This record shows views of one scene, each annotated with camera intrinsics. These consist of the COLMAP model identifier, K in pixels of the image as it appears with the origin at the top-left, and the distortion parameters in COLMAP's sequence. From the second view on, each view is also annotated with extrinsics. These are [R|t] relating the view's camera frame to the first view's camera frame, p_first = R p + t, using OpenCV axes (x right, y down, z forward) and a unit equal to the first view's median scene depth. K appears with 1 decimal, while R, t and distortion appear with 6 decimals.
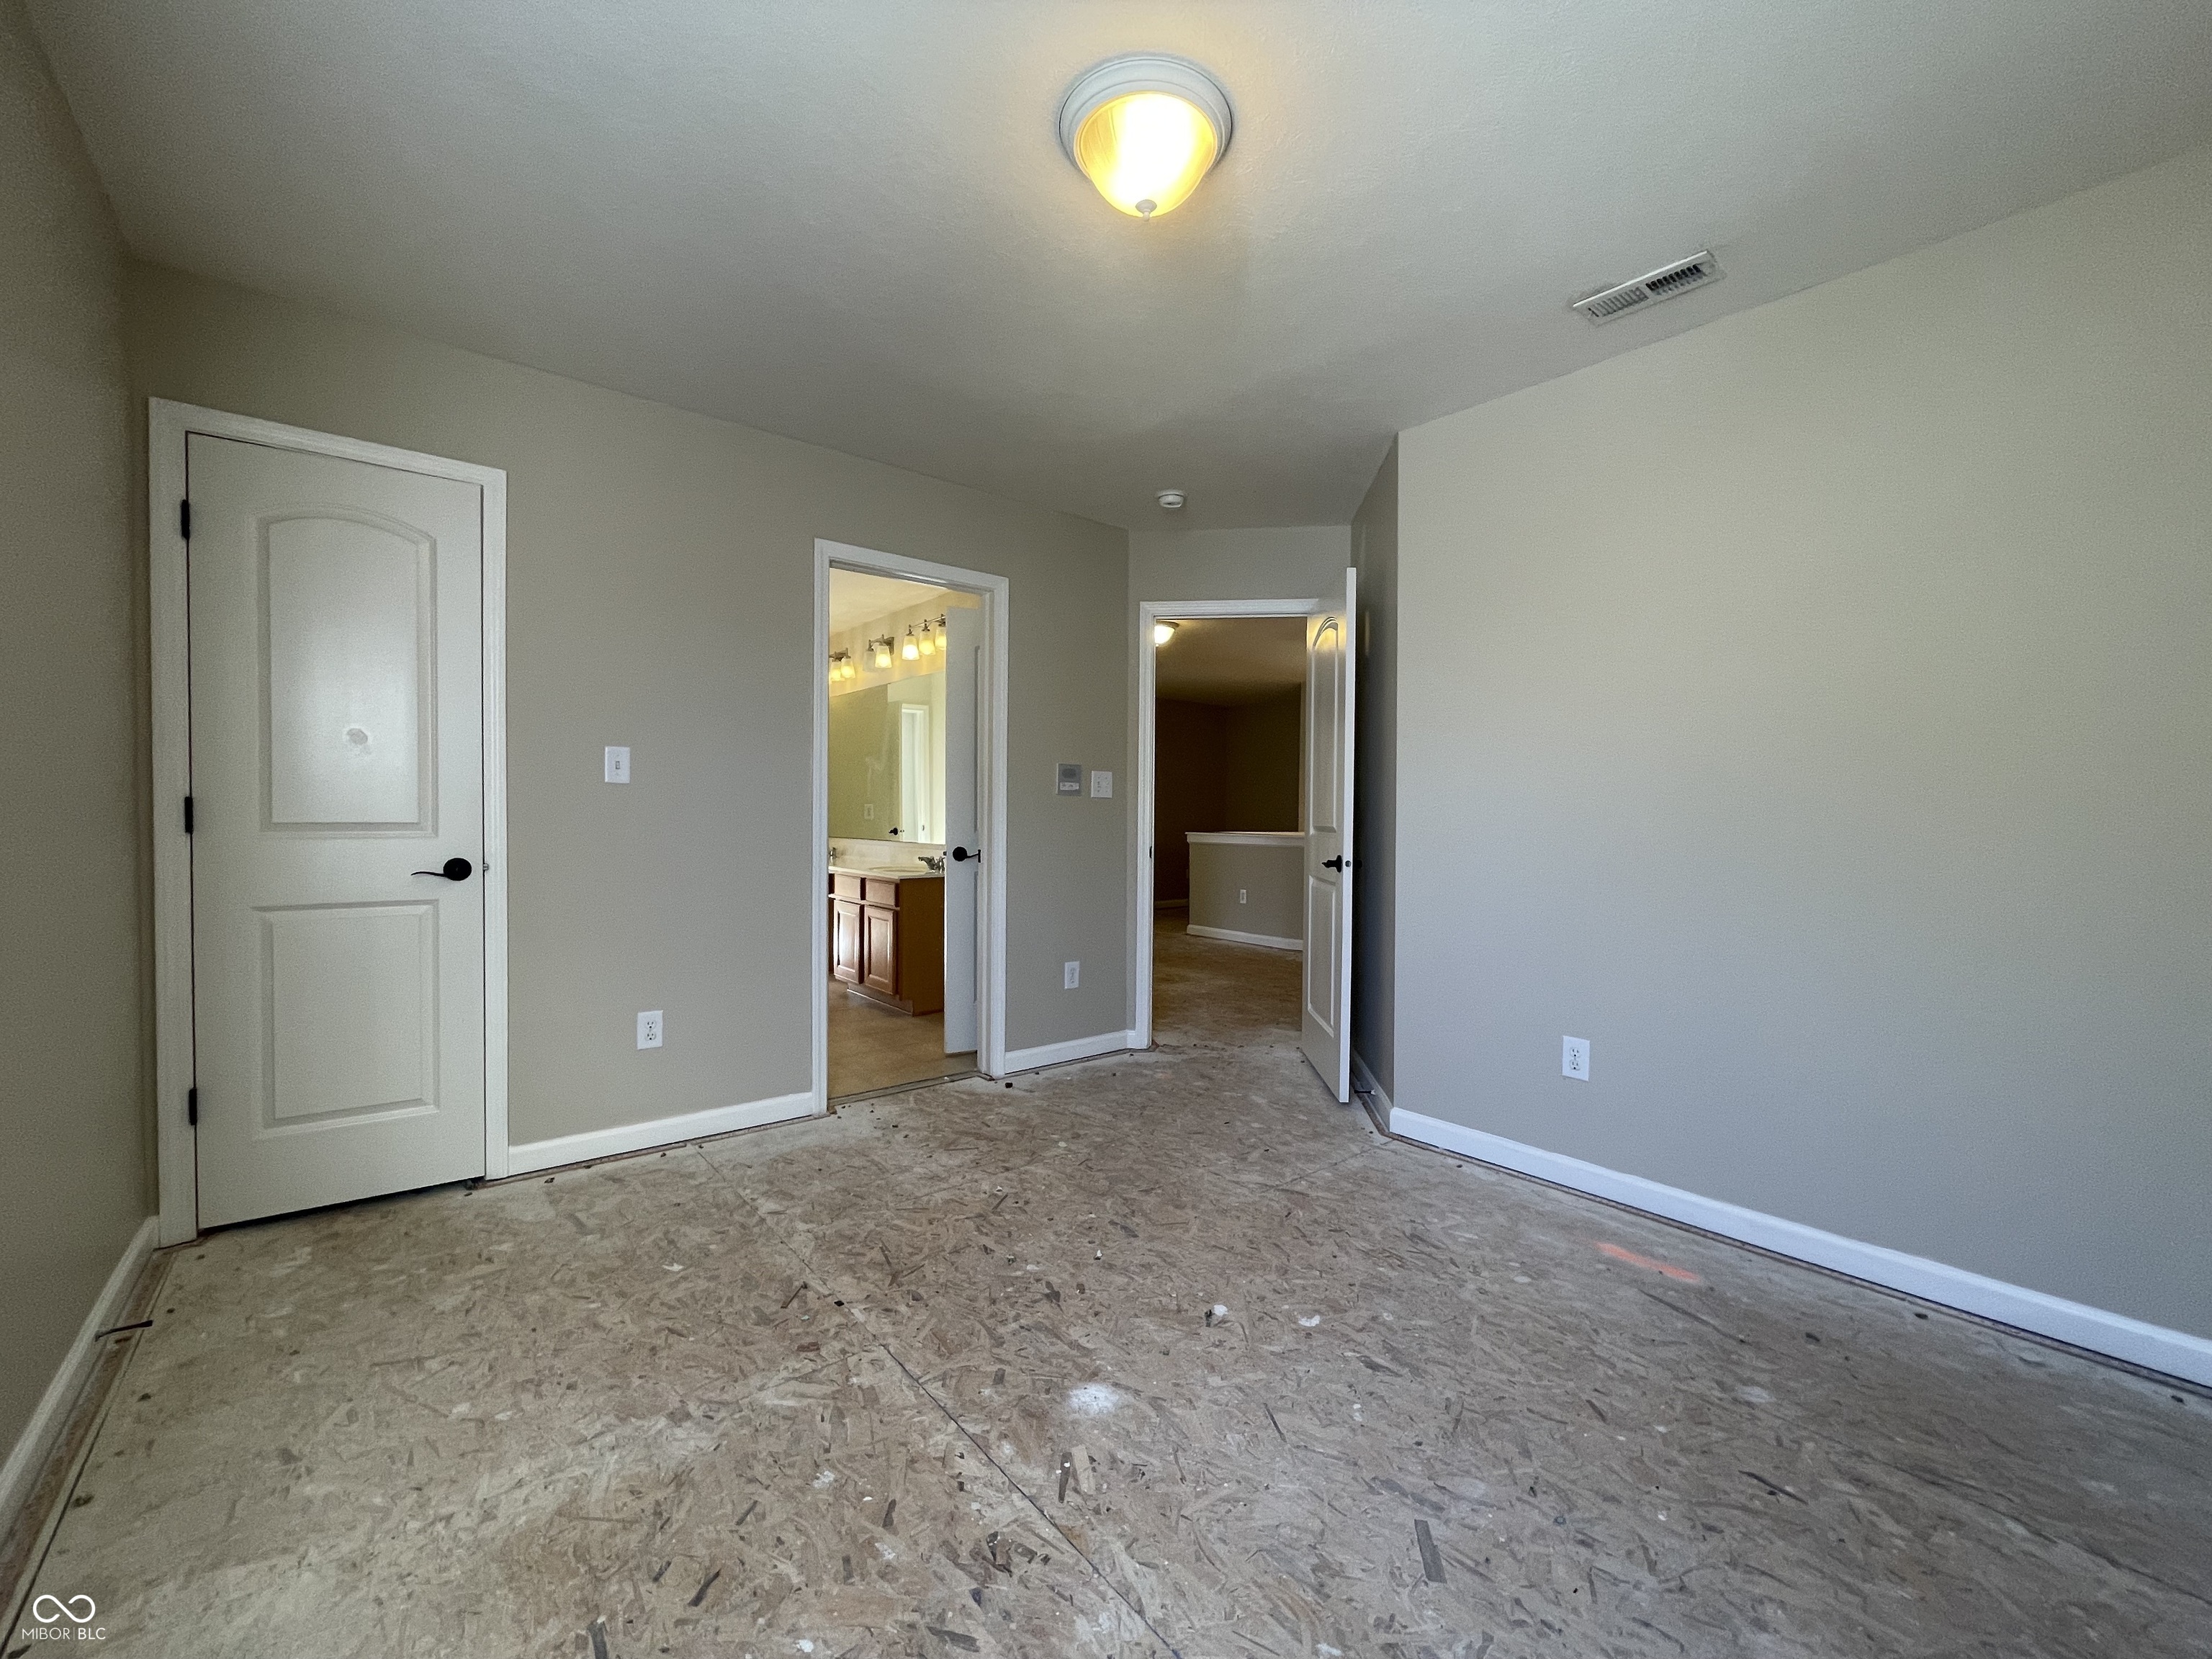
lens RADIAL K [[895.5, 0, 1113.7], [0, 895.5, 830.3], [0, 0, 1]] dist [-0.001314, -0.000423]
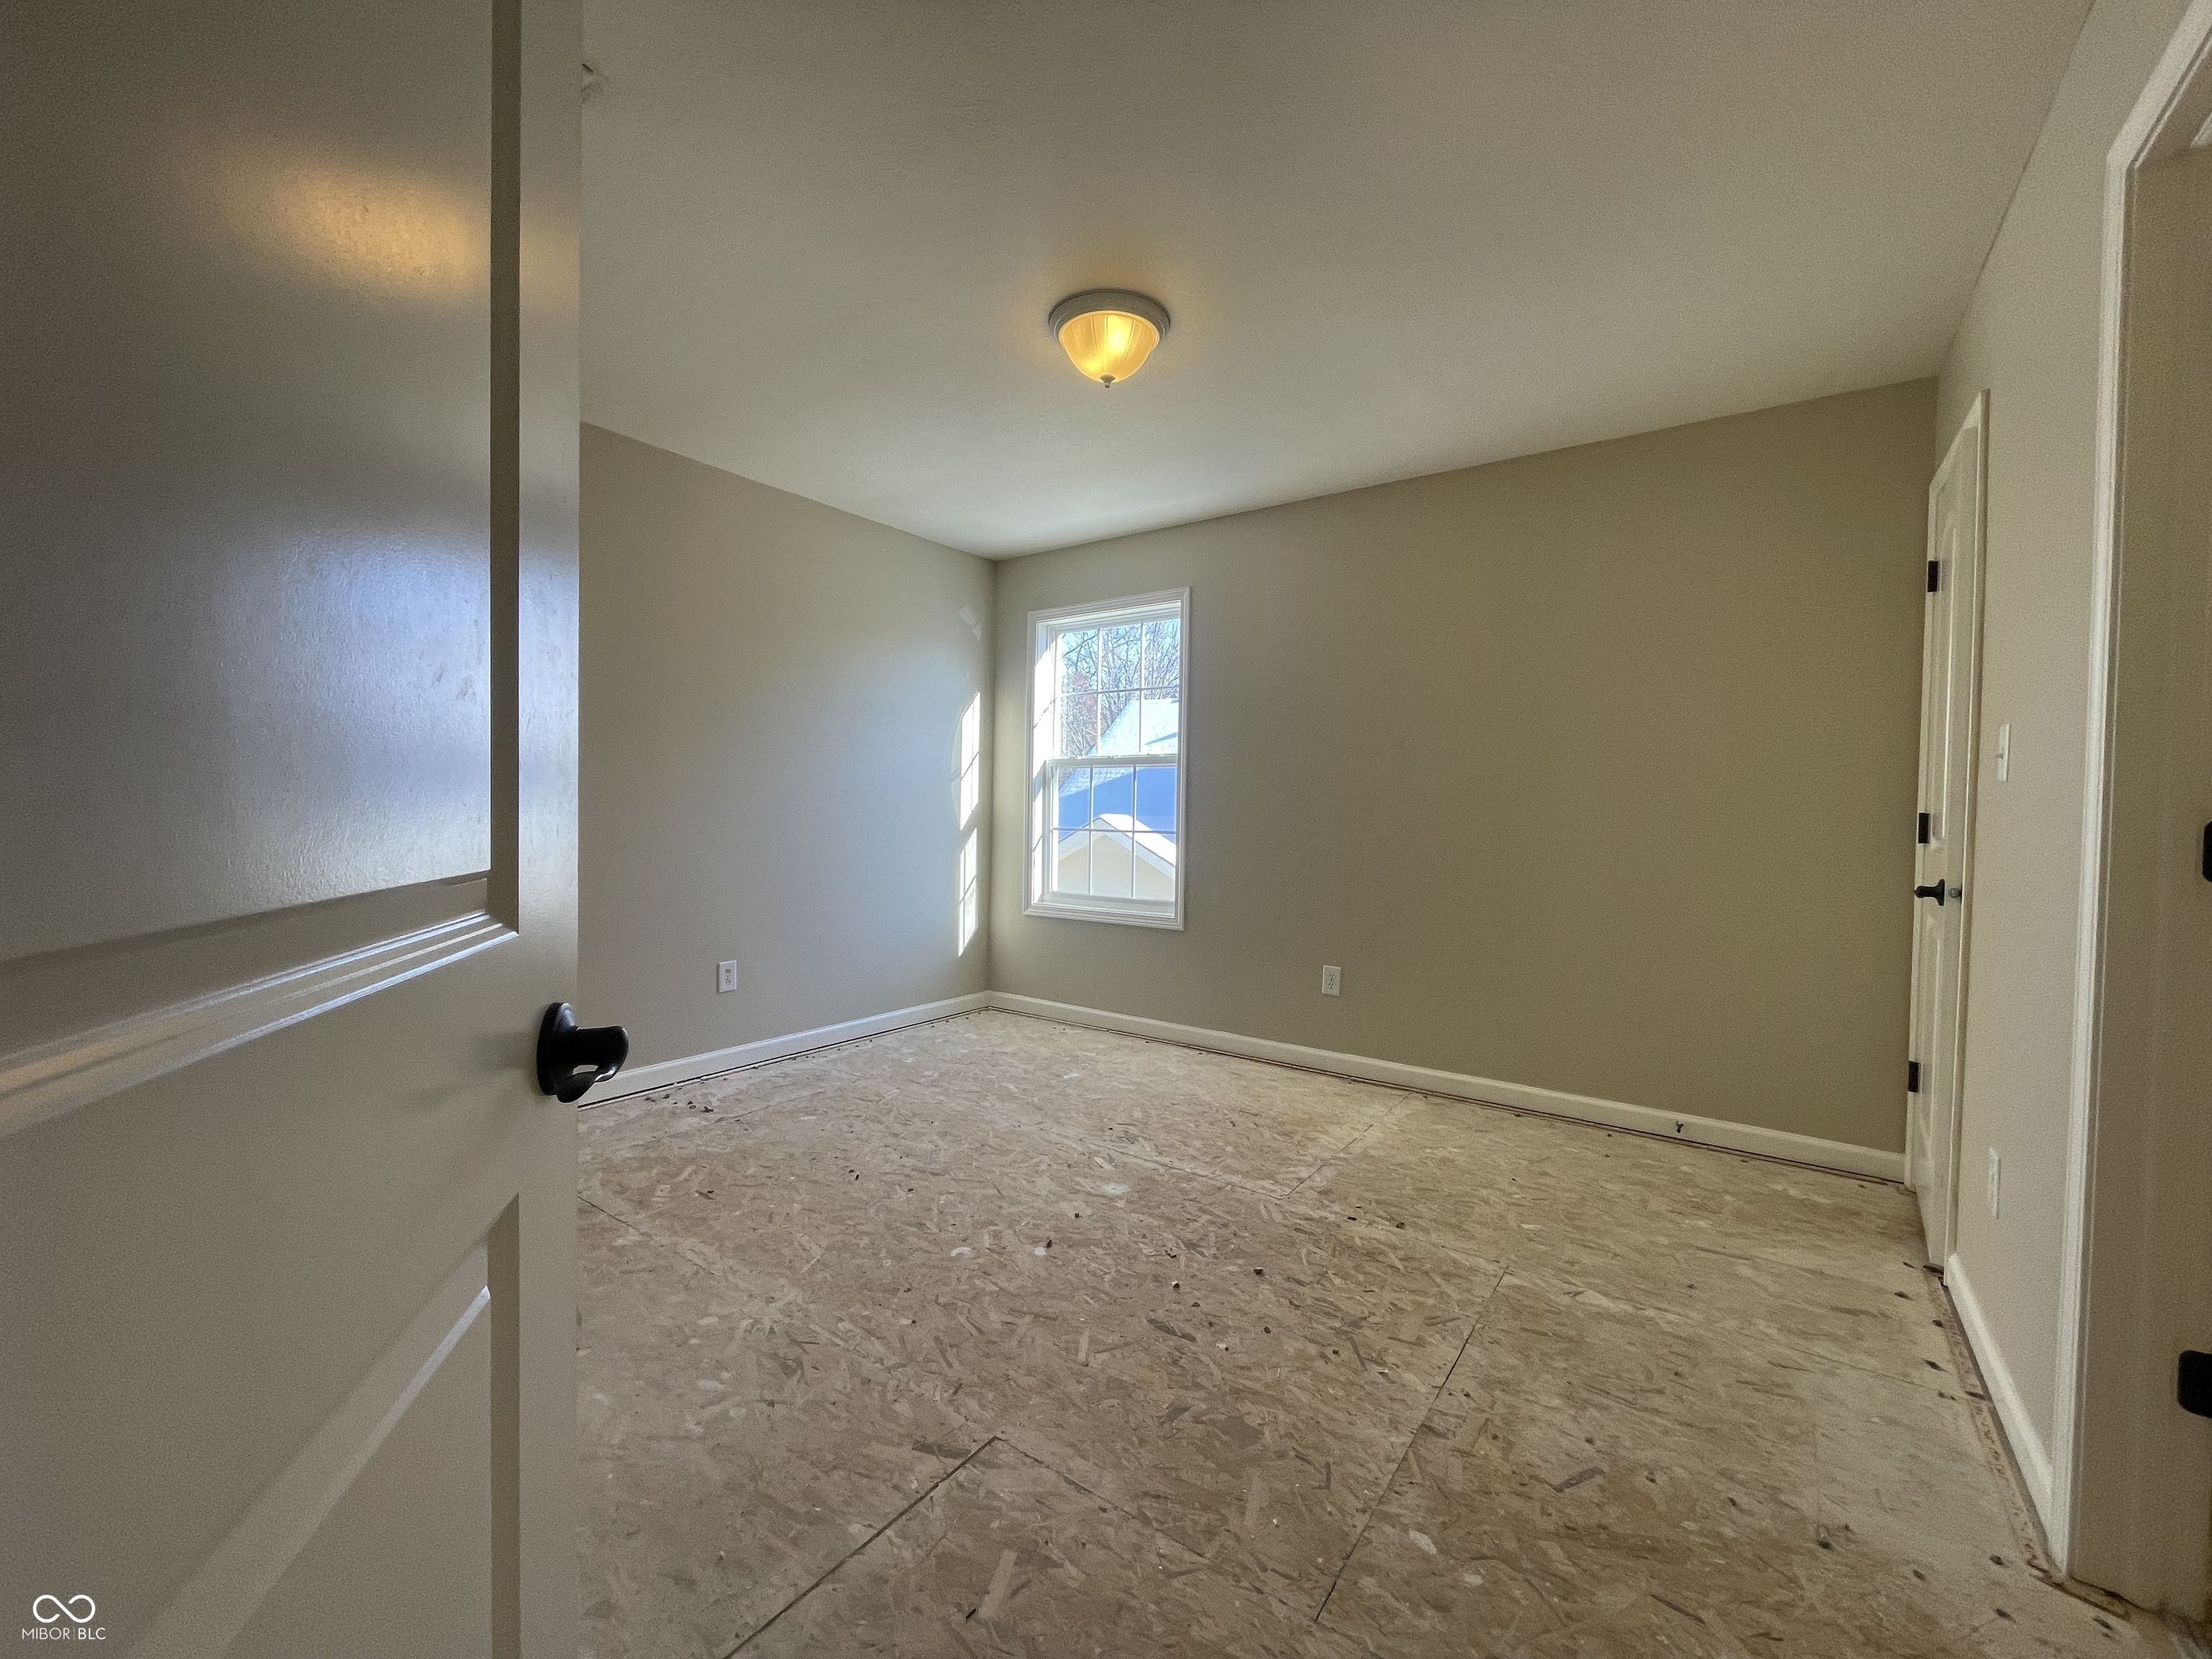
lens RADIAL K [[895.5, 0, 1113.7], [0, 895.5, 830.3], [0, 0, 1]] dist [-0.001314, -0.000423]
pose [[-0.965906, -0.017315, -0.258312, 0.293313], [-0.029536, 0.998616, 0.043506, -0.033319], [0.257201, 0.049652, -0.965081, 1.860379]]
